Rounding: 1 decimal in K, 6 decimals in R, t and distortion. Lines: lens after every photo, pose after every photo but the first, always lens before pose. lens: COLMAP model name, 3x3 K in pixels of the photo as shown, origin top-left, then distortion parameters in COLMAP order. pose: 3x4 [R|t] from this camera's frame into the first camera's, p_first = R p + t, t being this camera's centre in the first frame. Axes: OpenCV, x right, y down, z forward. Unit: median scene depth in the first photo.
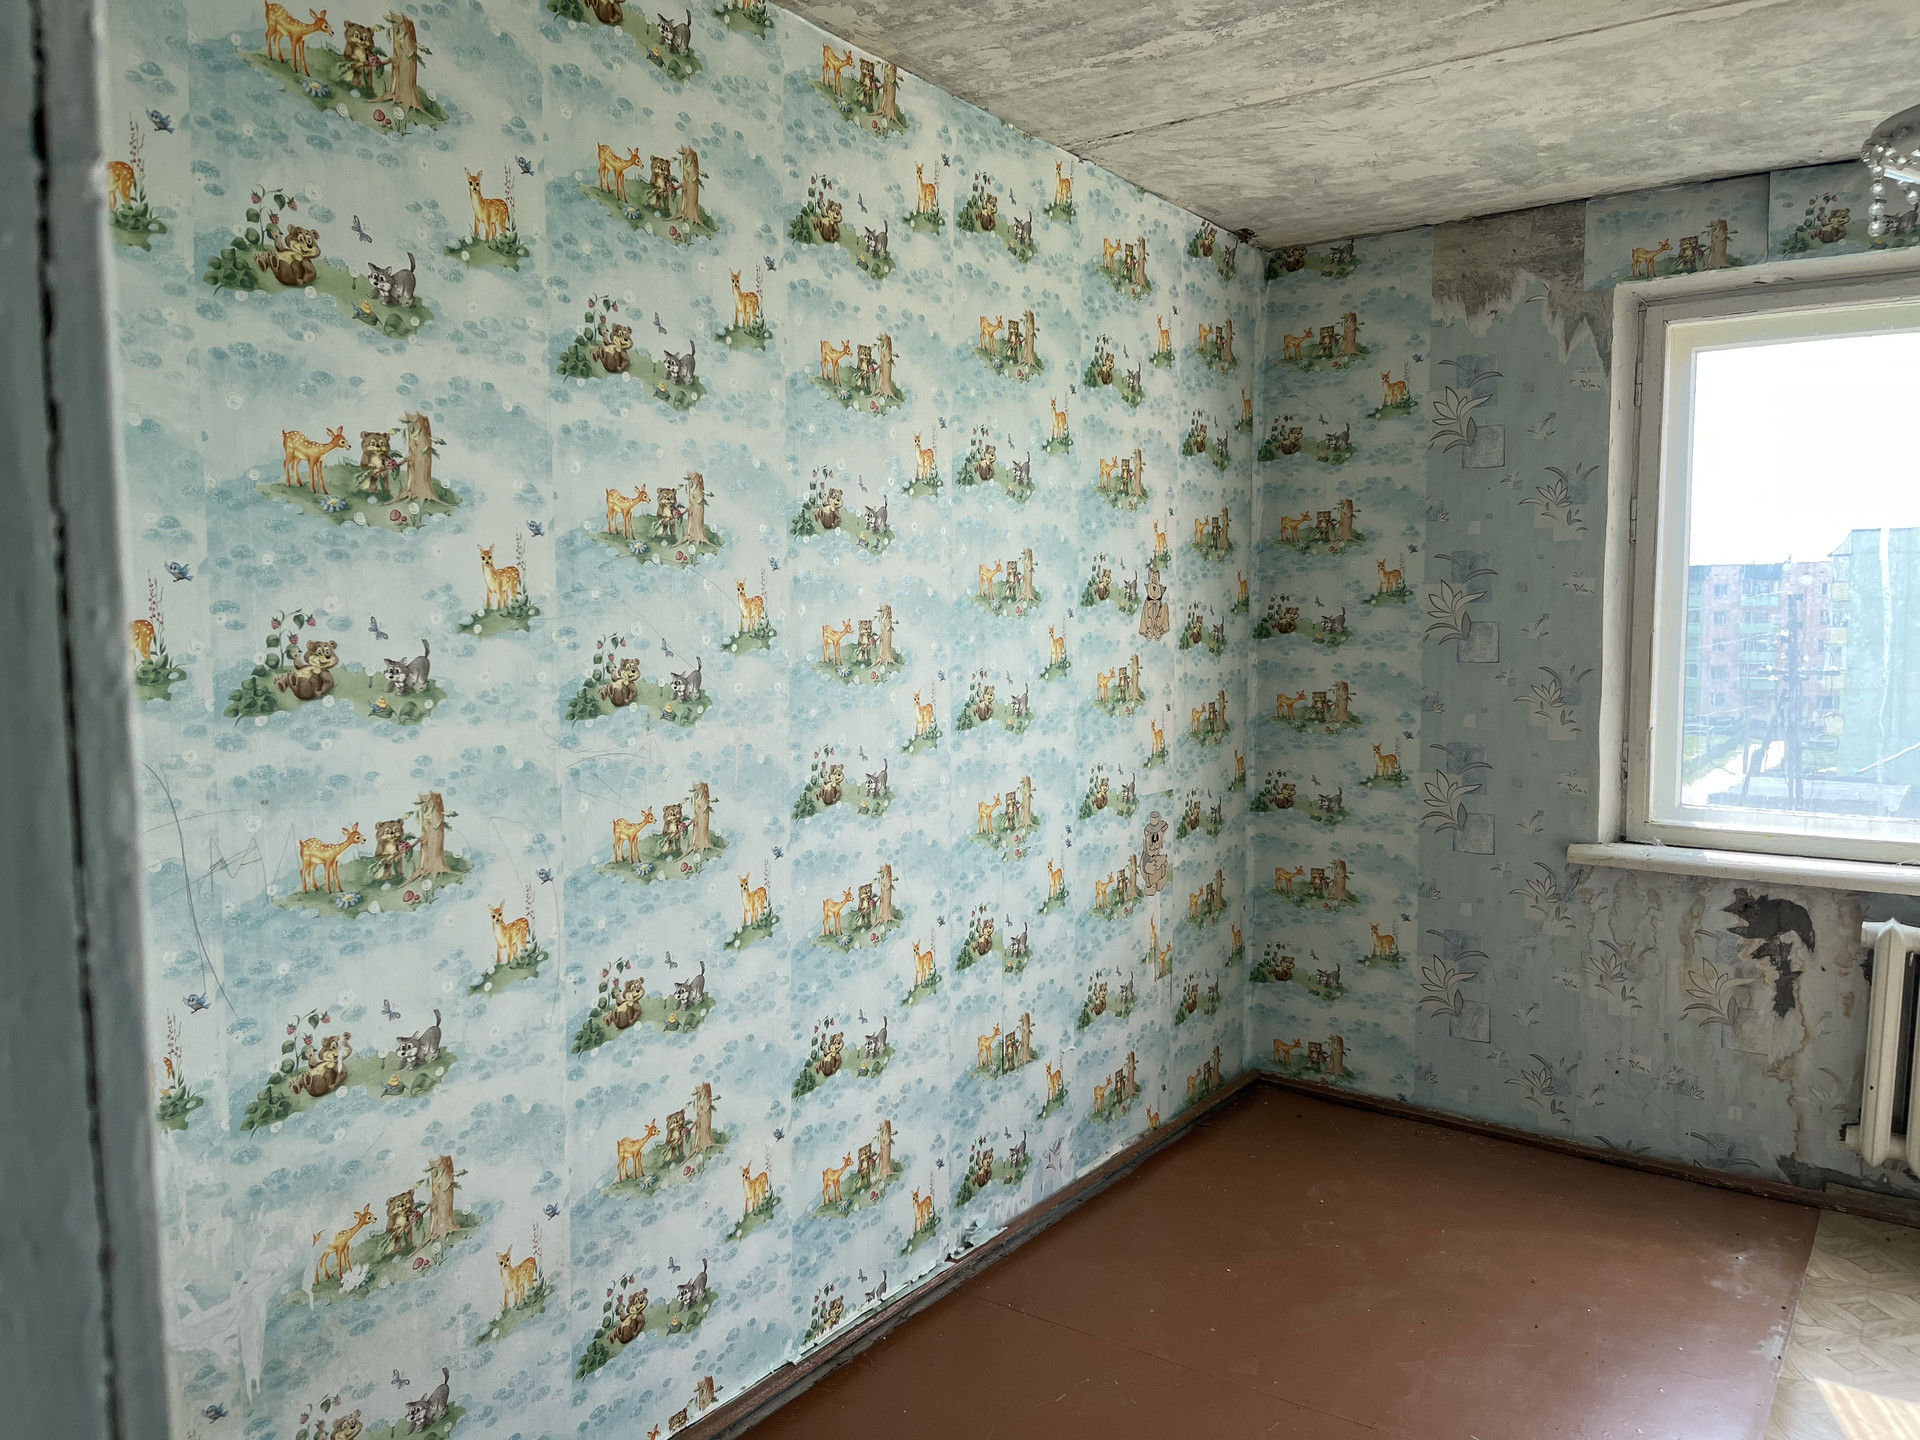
lens RADIAL K [[1445.9, 0, 958.0], [0, 1445.9, 756.6], [0, 0, 1]] dist [-0.003644, 0.066247]
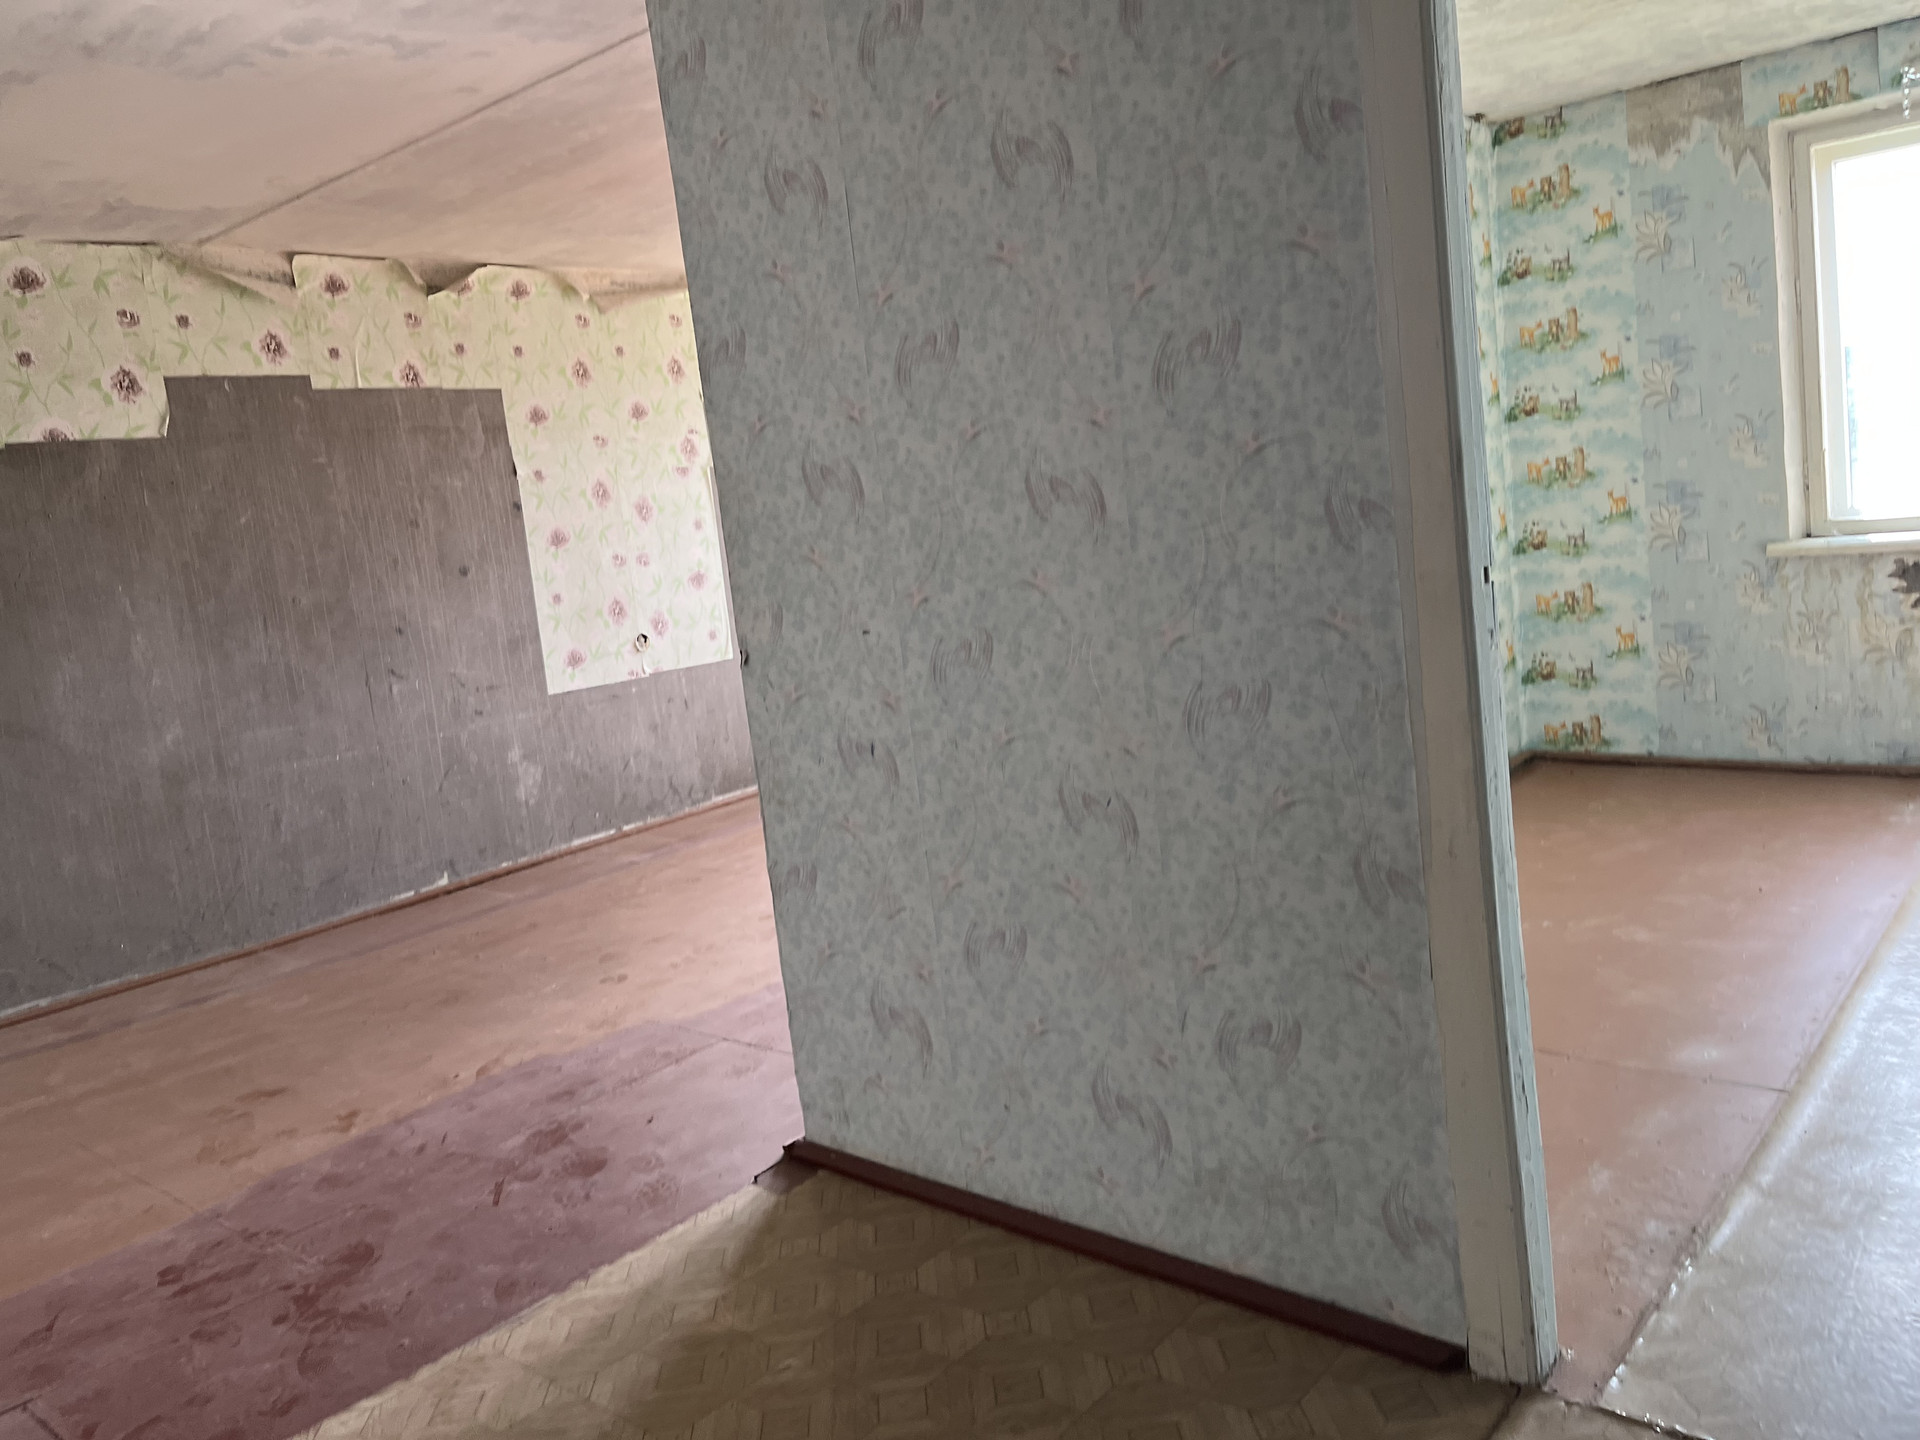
lens RADIAL K [[1458.1, 0, 960.0], [0, 1458.1, 720.0], [0, 0, 1]] dist [0.077110, -0.115510]
pose [[0.989006, -0.090578, -0.116883, -0.171224], [0.095769, 0.994617, 0.039572, 0.095987], [0.112670, -0.050331, 0.992357, -0.446805]]
